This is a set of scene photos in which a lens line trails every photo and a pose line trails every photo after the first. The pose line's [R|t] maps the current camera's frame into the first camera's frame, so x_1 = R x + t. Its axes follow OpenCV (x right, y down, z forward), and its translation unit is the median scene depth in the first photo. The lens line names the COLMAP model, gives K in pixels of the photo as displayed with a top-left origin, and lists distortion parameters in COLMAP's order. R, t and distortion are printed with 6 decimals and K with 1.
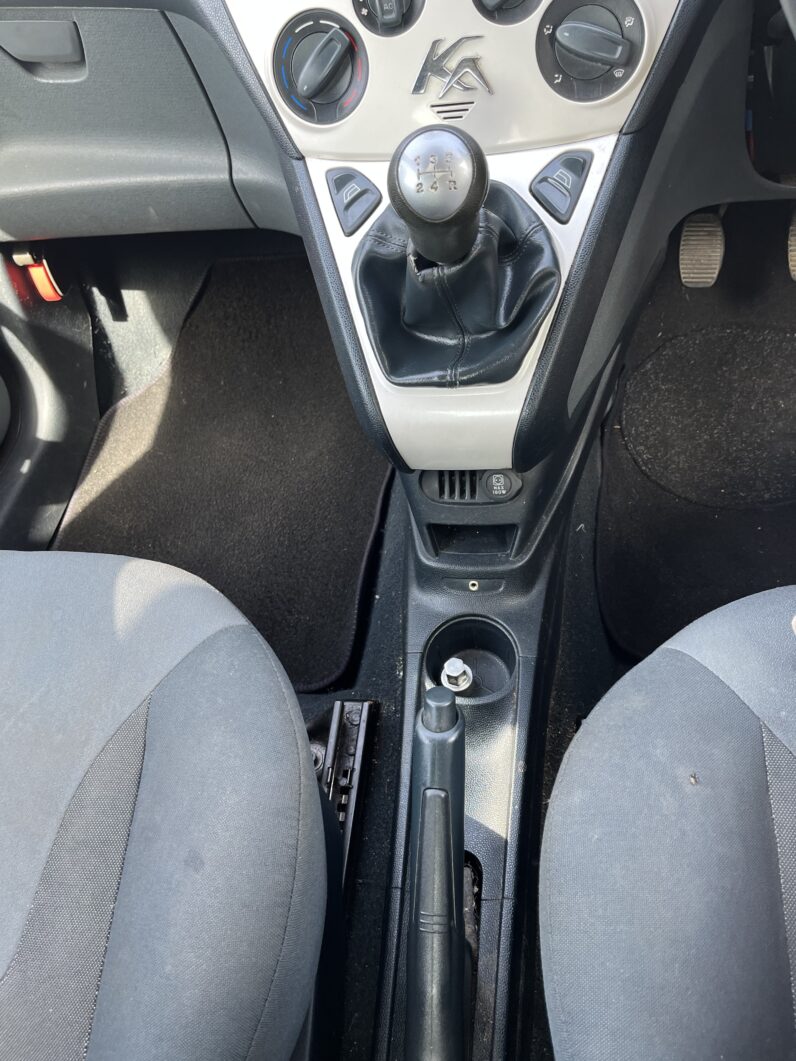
lens RADIAL K [[788.7, 0, 399.2], [0, 788.7, 517.6], [0, 0, 1]] dist [0.046691, -0.068507]
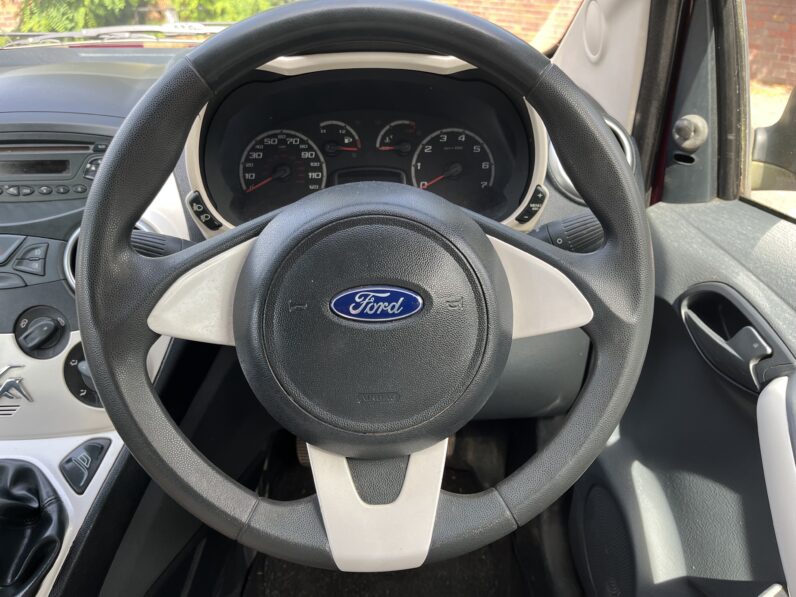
lens RADIAL K [[591.7, 0, 398.6], [0, 591.7, 296.7], [0, 0, 1]] dist [0.046691, -0.068507]
pose [[0.972614, 0.040843, 0.228810, 0.364957], [0.054083, 0.917649, -0.393695, -0.190327], [-0.226047, 0.395288, 0.890309, -0.104355]]
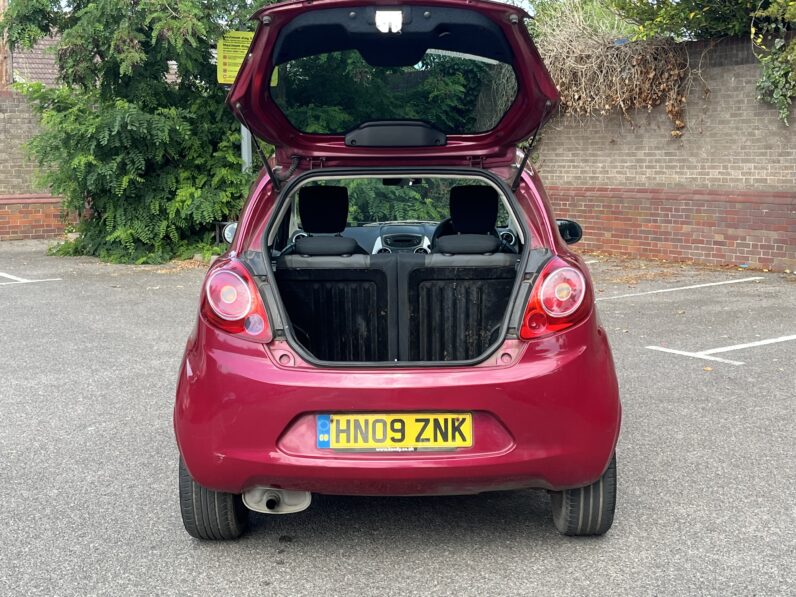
lens RADIAL K [[1116.8, 0, 423.8], [0, 1116.8, 313.9], [0, 0, 1]] dist [0.067026, 0.000000]
pose [[0.982950, 0.111474, 0.146231, -0.992225], [0.022740, 0.715470, -0.698274, 5.685058], [-0.182463, 0.689693, 0.700736, -4.980220]]
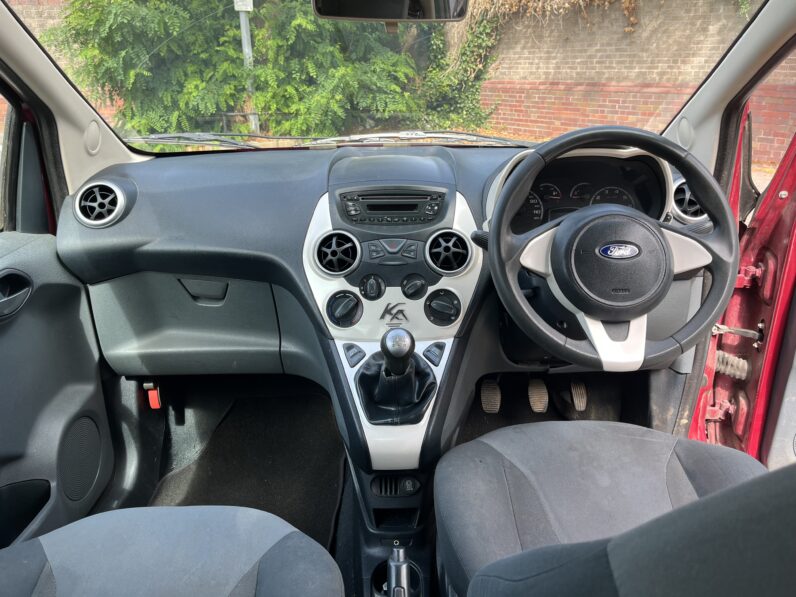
lens RADIAL K [[591.7, 0, 399.1], [0, 591.7, 302.6], [0, 0, 1]] dist [0.046691, -0.068507]
pose [[0.982361, 0.073240, 0.172054, -0.198766], [0.025639, 0.858660, -0.511904, 0.331995], [-0.185227, 0.507286, 0.841636, -0.543215]]
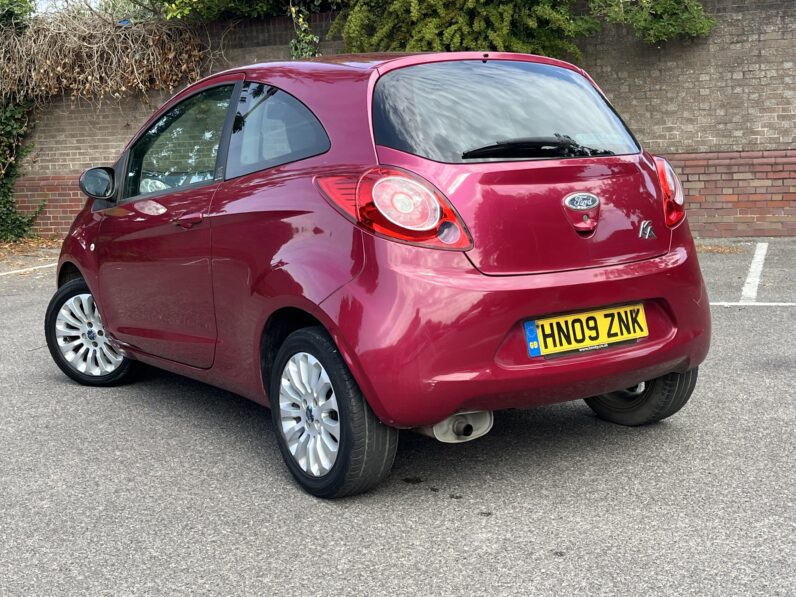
lens RADIAL K [[1116.8, 0, 400.3], [0, 1116.8, 305.1], [0, 0, 1]] dist [0.067026, 0.000000]
pose [[0.759426, 0.014263, 0.650438, -4.137378], [0.473047, 0.674261, -0.567097, 4.862361], [-0.446653, 0.738355, 0.505304, -3.254206]]
